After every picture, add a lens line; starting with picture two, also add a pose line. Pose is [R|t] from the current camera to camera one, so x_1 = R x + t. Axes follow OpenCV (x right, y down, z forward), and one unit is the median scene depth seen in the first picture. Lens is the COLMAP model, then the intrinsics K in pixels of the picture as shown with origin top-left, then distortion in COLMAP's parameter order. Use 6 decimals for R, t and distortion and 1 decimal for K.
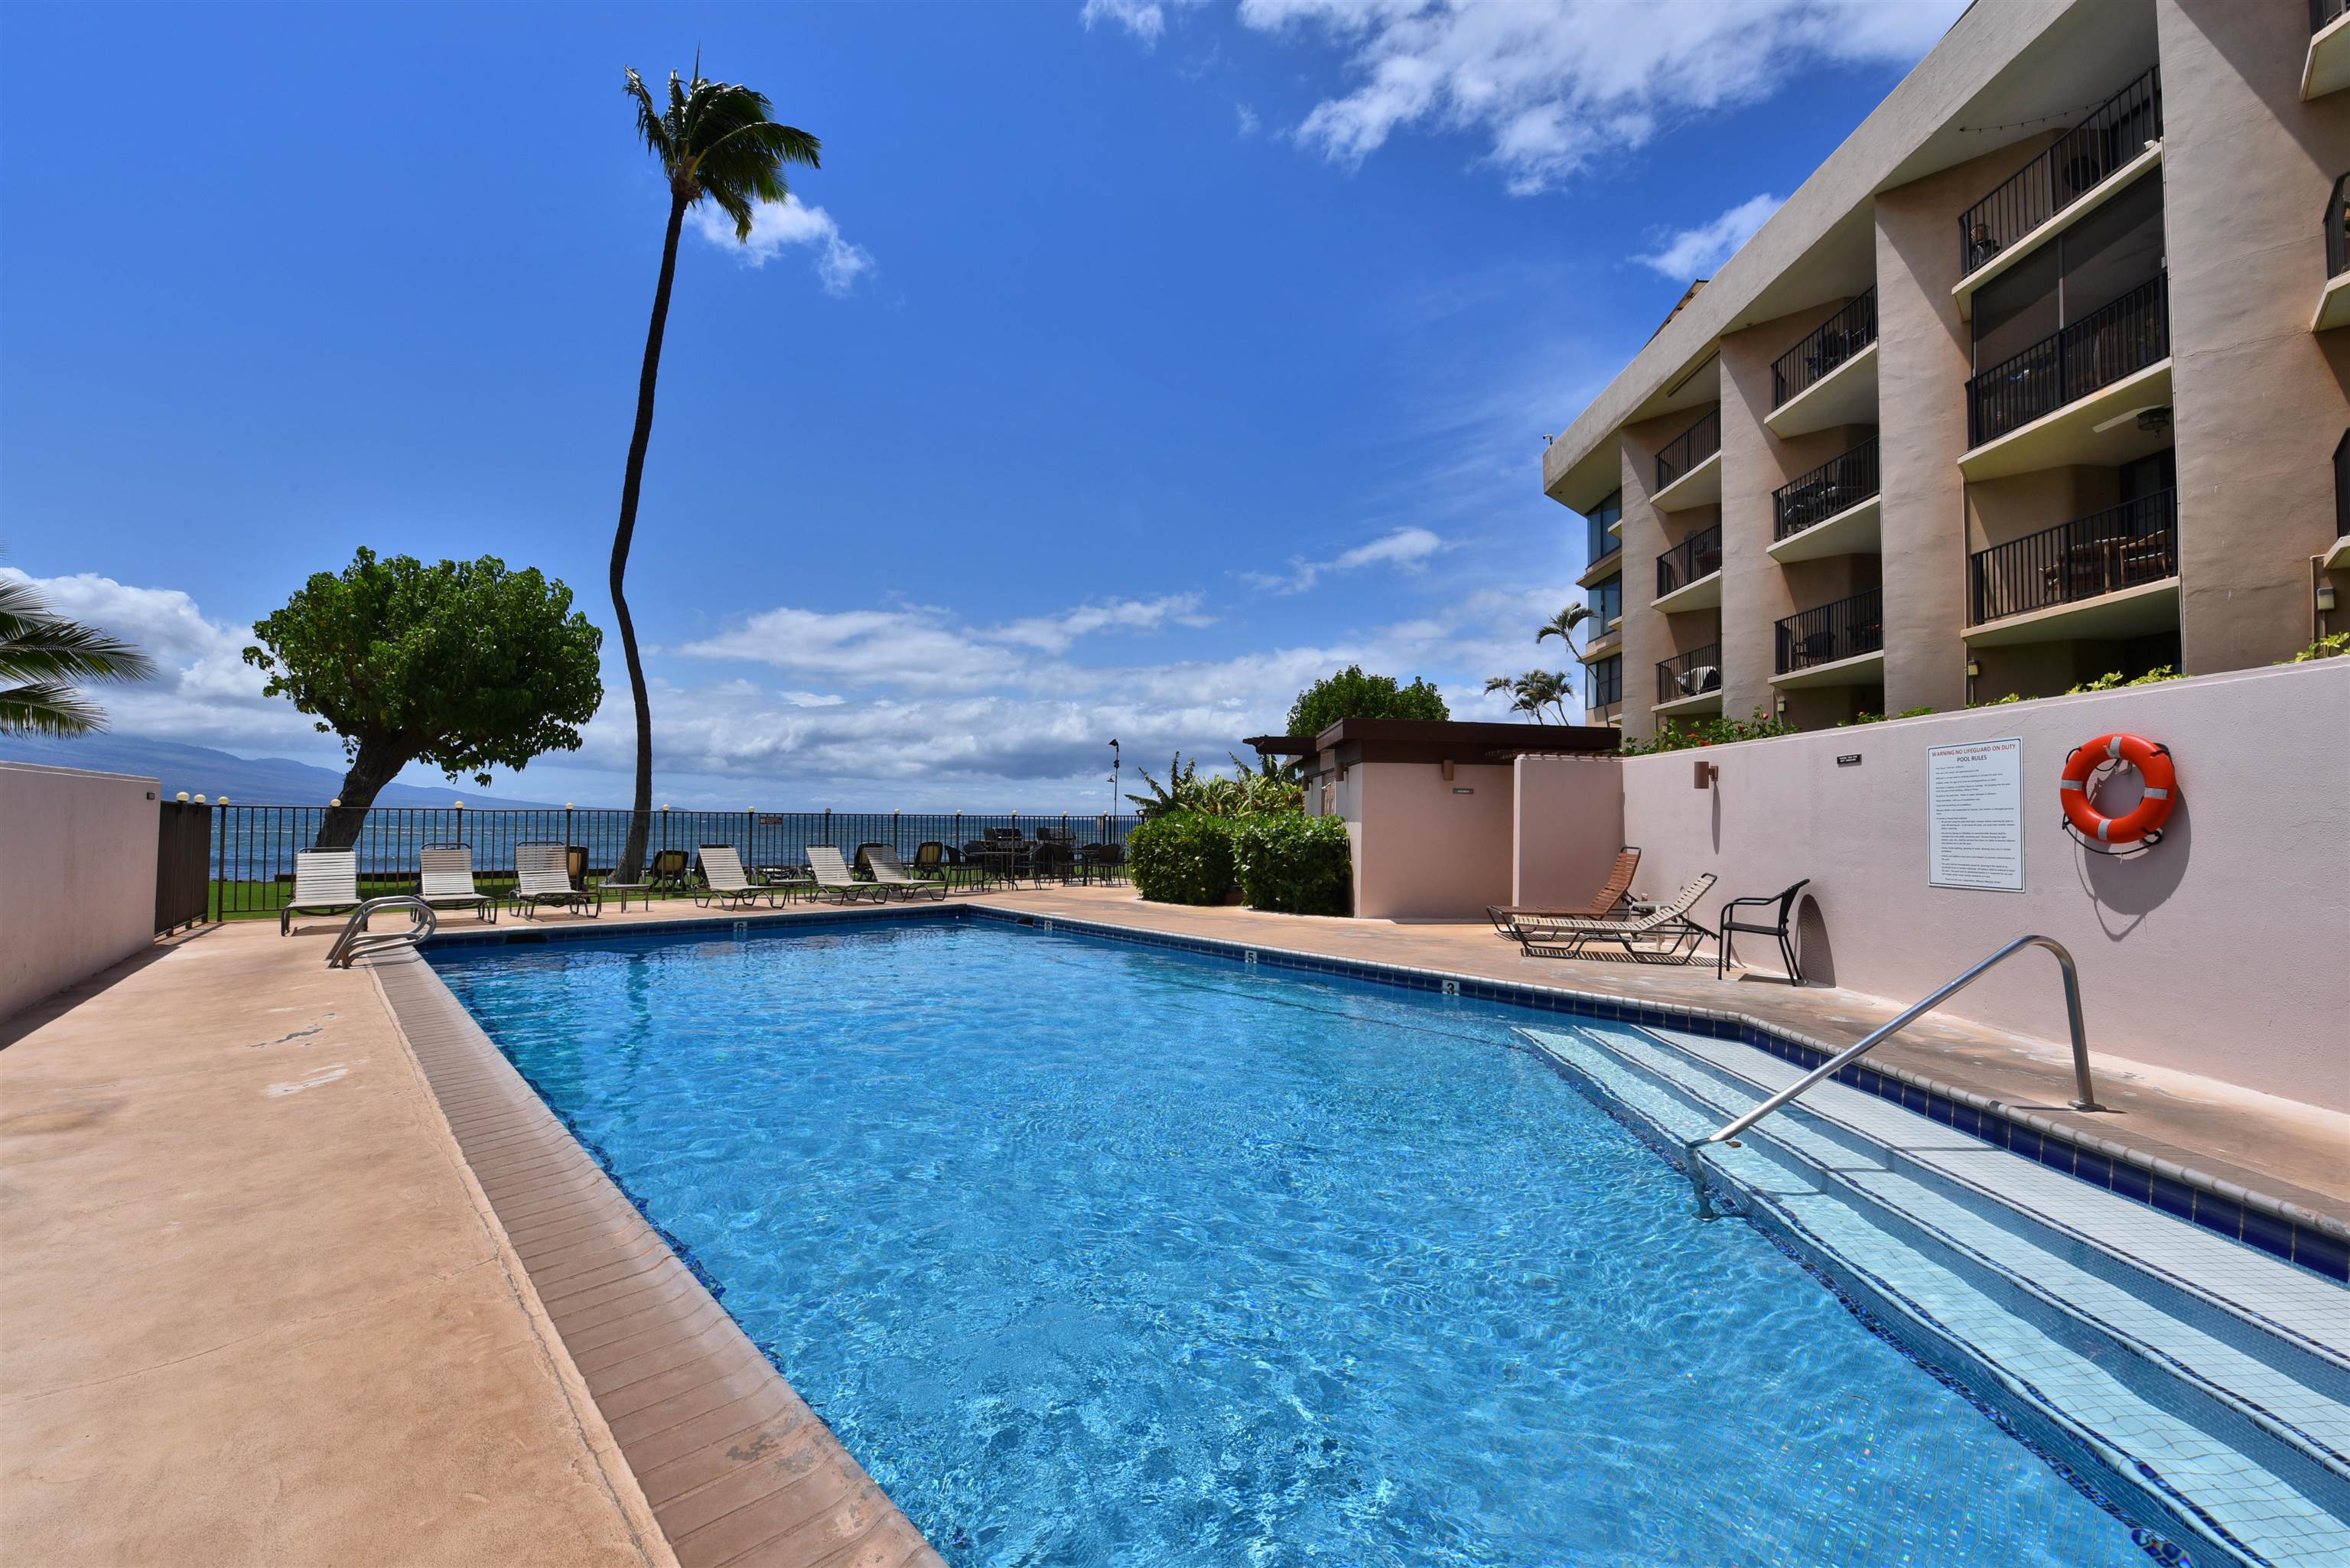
lens RADIAL K [[976.9, 0, 1175.0], [0, 976.9, 784.0], [0, 0, 1]] dist [-0.000169, 0.000170]
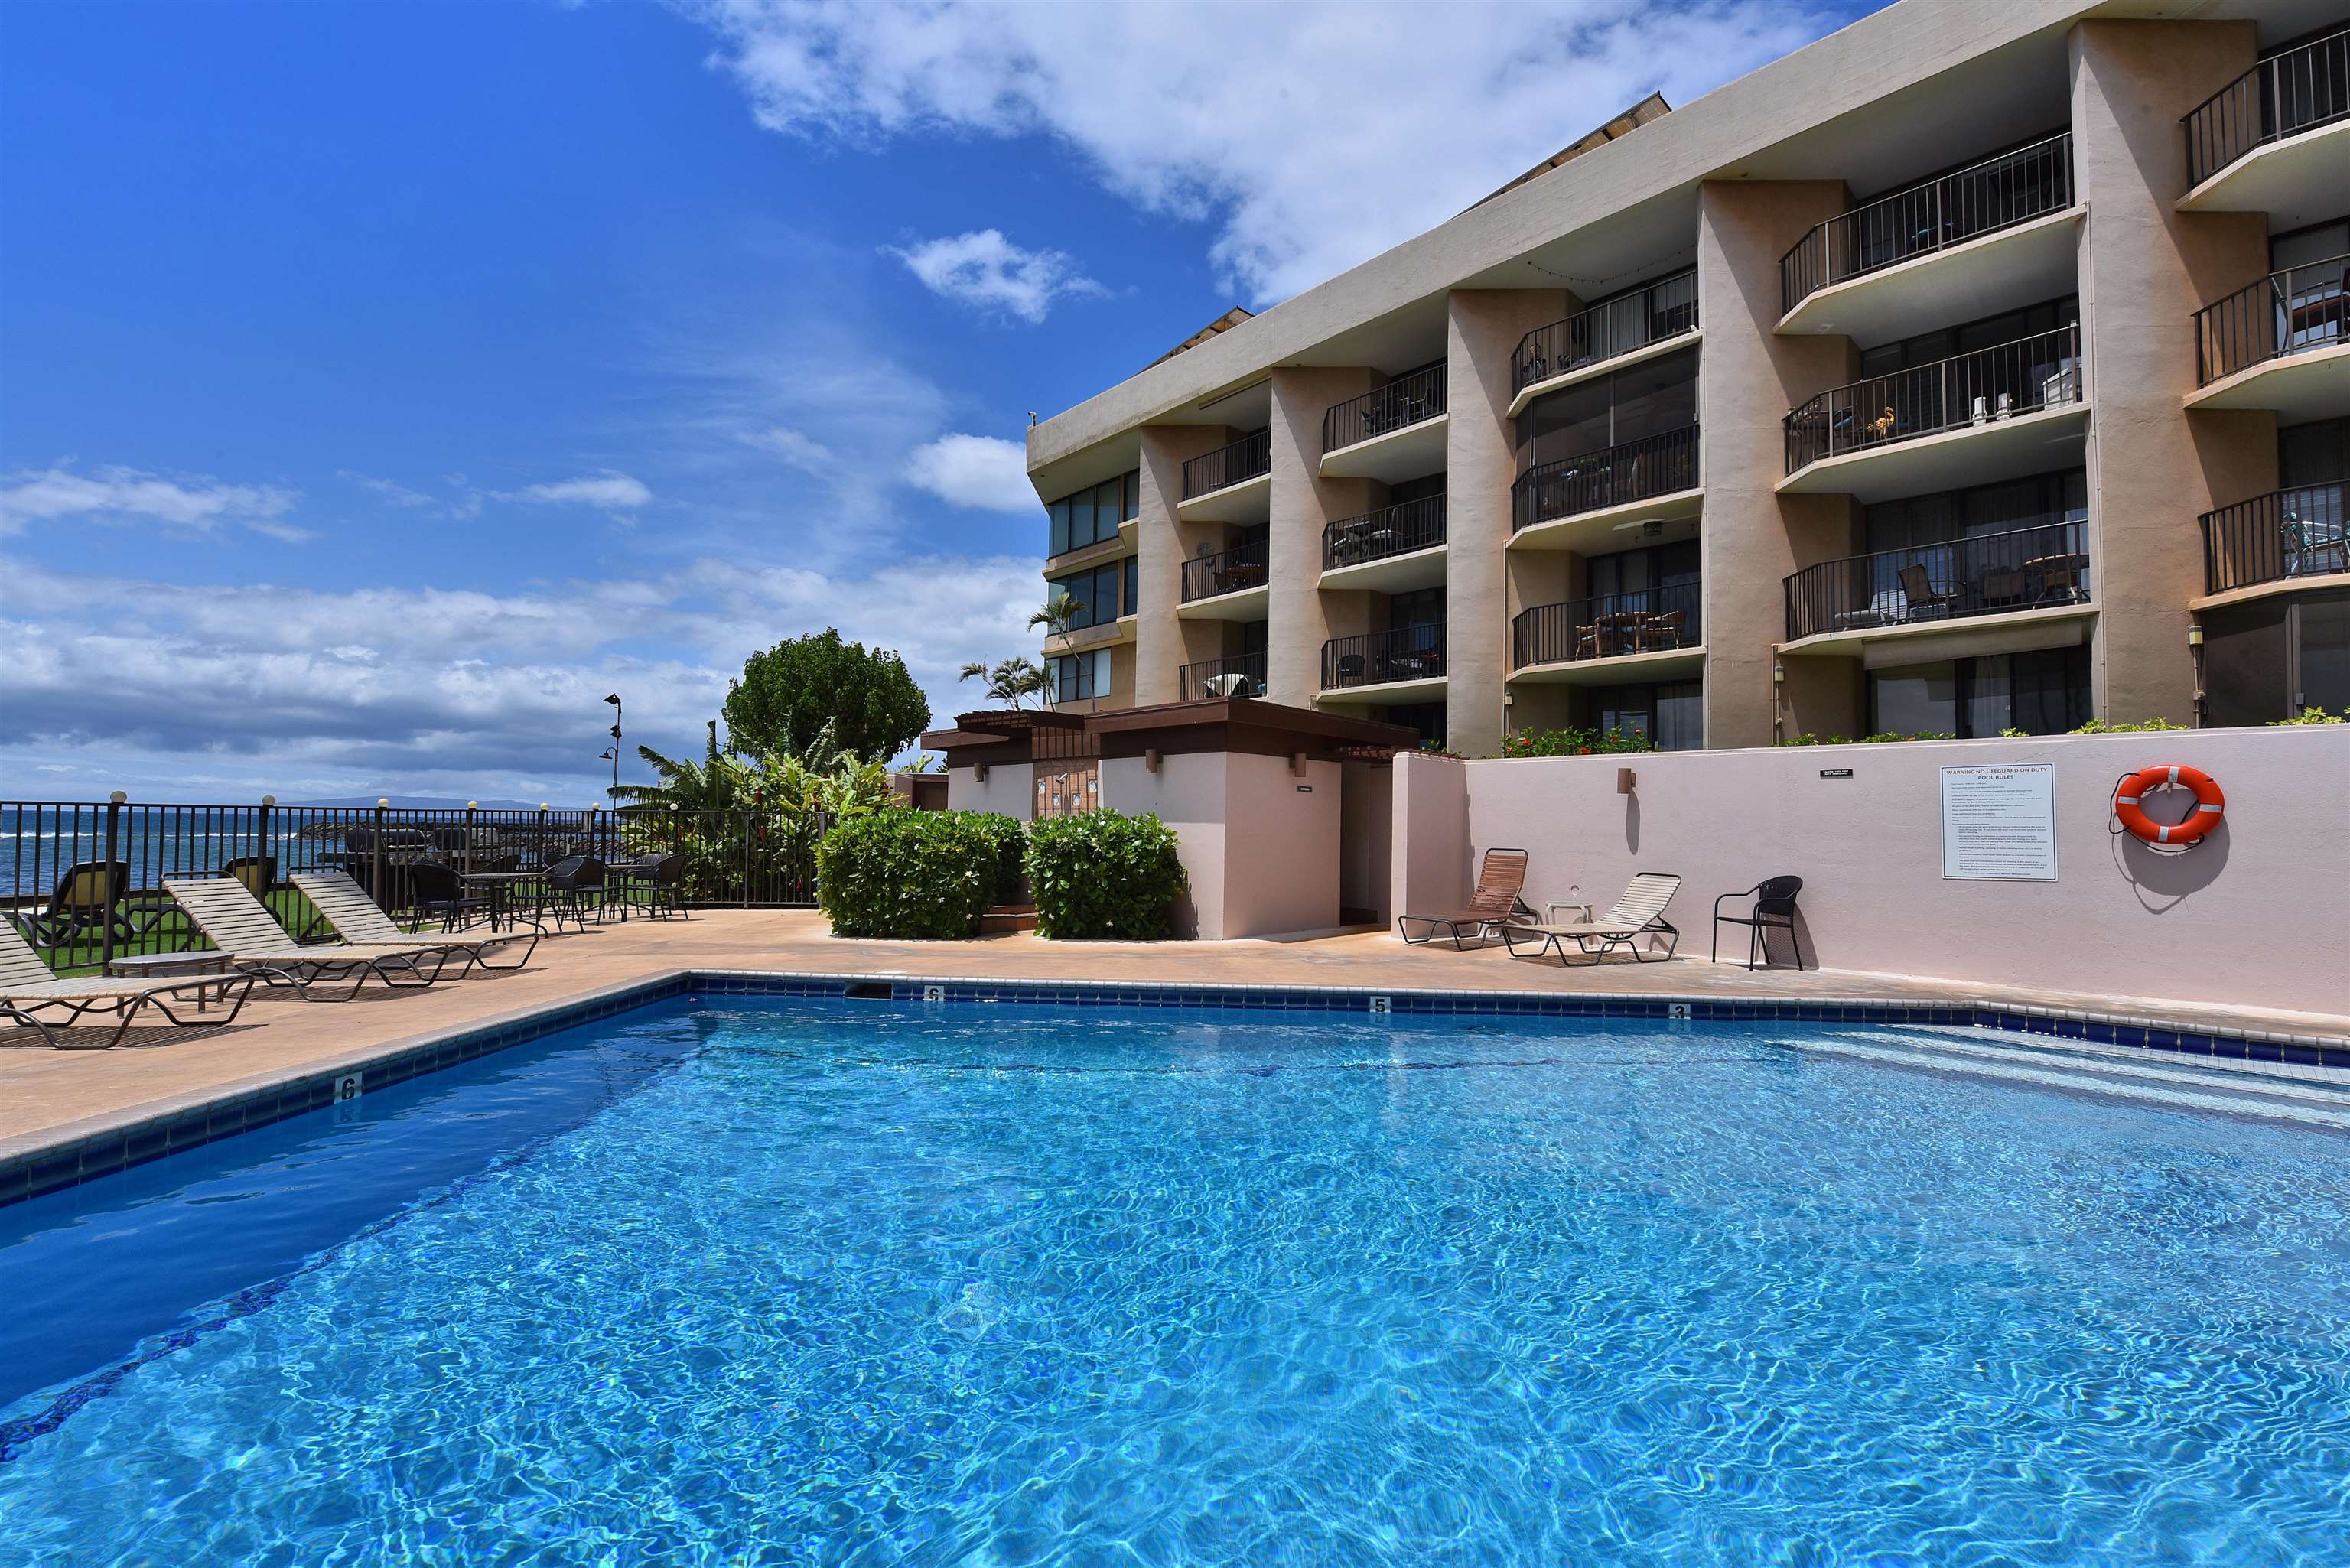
lens RADIAL K [[1007.7, 0, 1171.3], [0, 1007.7, 802.5], [0, 0, 1]] dist [0.002182, 0.000432]
pose [[0.721752, 0.011100, 0.692063, -0.289056], [-0.029261, 0.999467, 0.014485, 0.006389], [-0.691533, -0.030705, 0.721692, 0.269210]]
